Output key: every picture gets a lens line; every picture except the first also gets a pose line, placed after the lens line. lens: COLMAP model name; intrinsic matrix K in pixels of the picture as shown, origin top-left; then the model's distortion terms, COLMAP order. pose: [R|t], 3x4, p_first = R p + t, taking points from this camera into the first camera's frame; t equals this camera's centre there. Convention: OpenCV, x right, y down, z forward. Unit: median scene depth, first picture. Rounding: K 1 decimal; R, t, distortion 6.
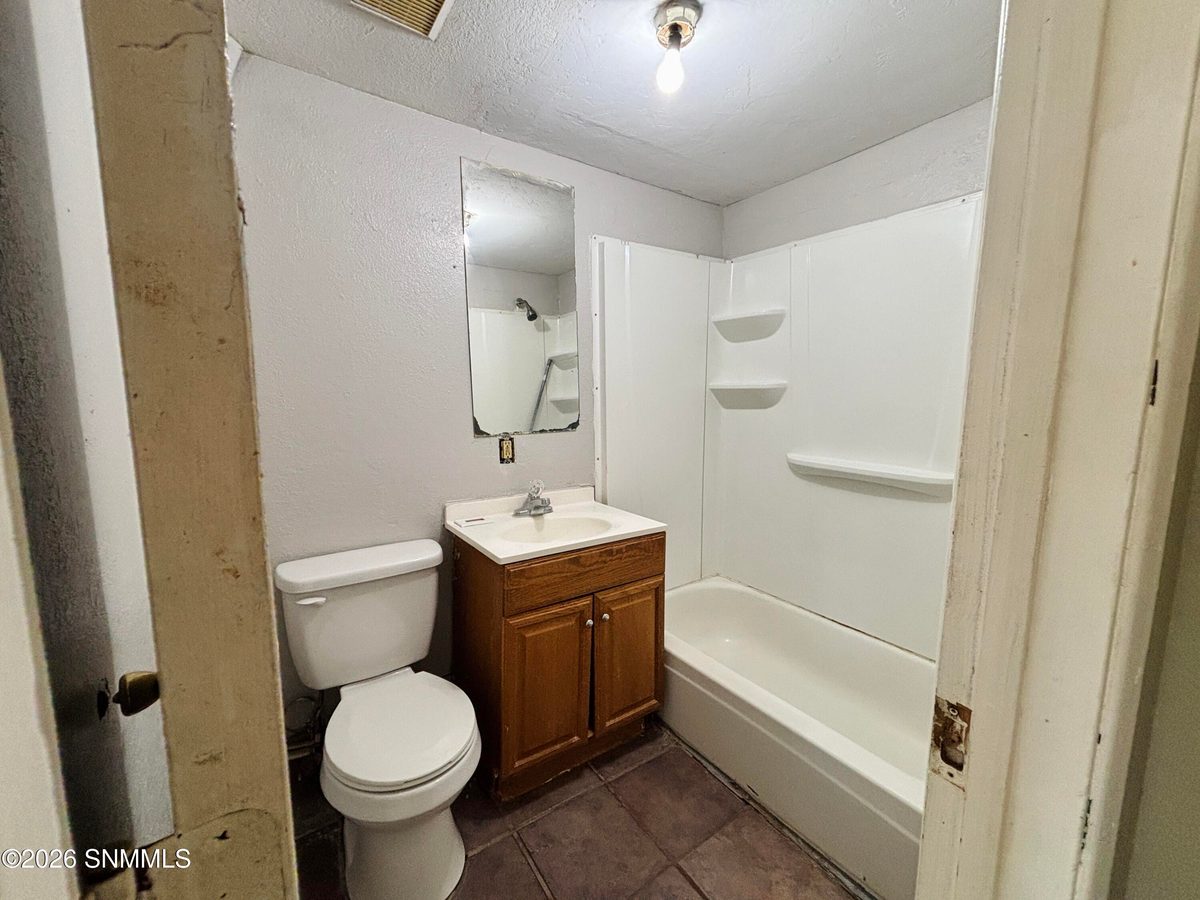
lens RADIAL K [[480.8, 0, 601.4], [0, 480.8, 448.1], [0, 0, 1]] dist [0.002829, -0.003200]
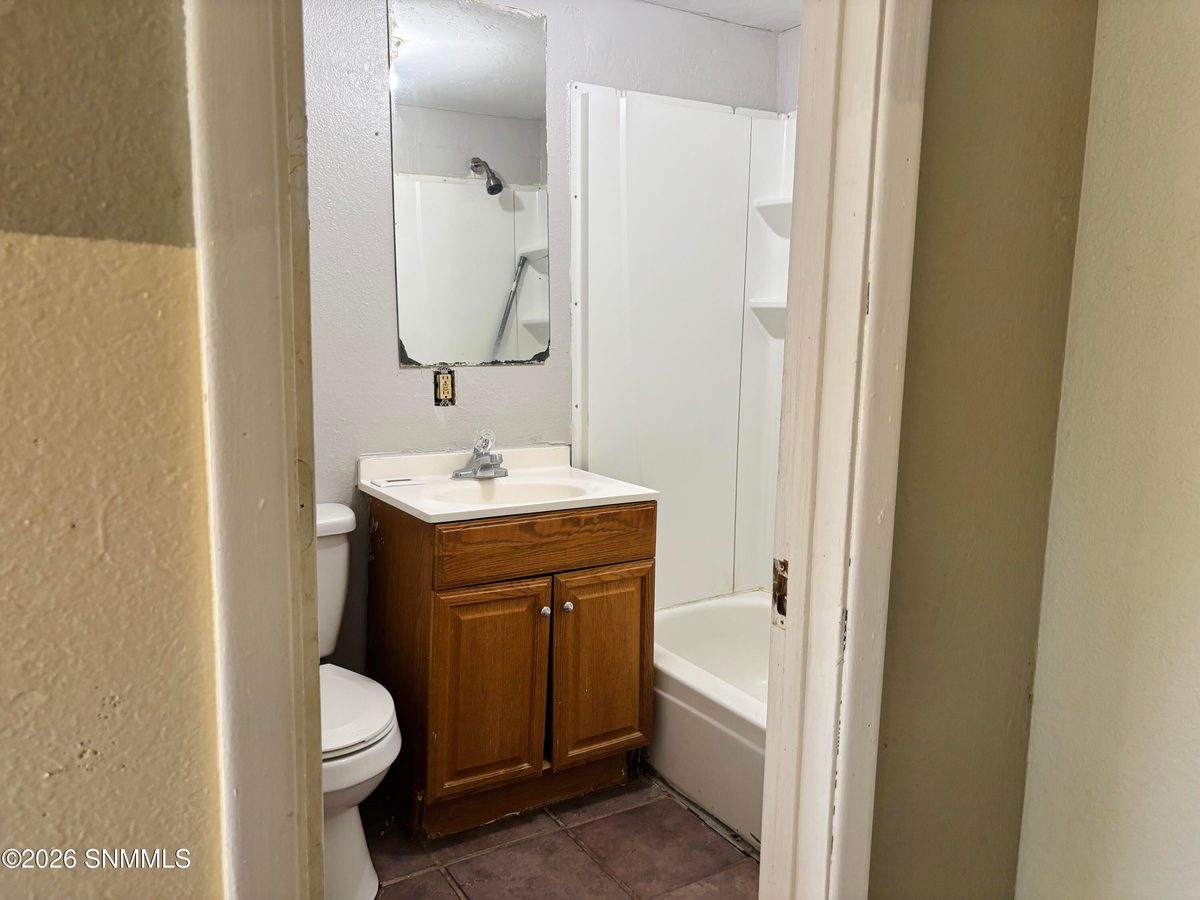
lens RADIAL K [[904.5, 0, 608.0], [0, 904.5, 442.1], [0, 0, 1]] dist [0.024134, -0.003209]
pose [[0.999221, 0.022838, -0.032189, 0.102174], [-0.022032, 0.999440, 0.025174, 0.051394], [0.032746, -0.024445, 0.999165, -0.381950]]
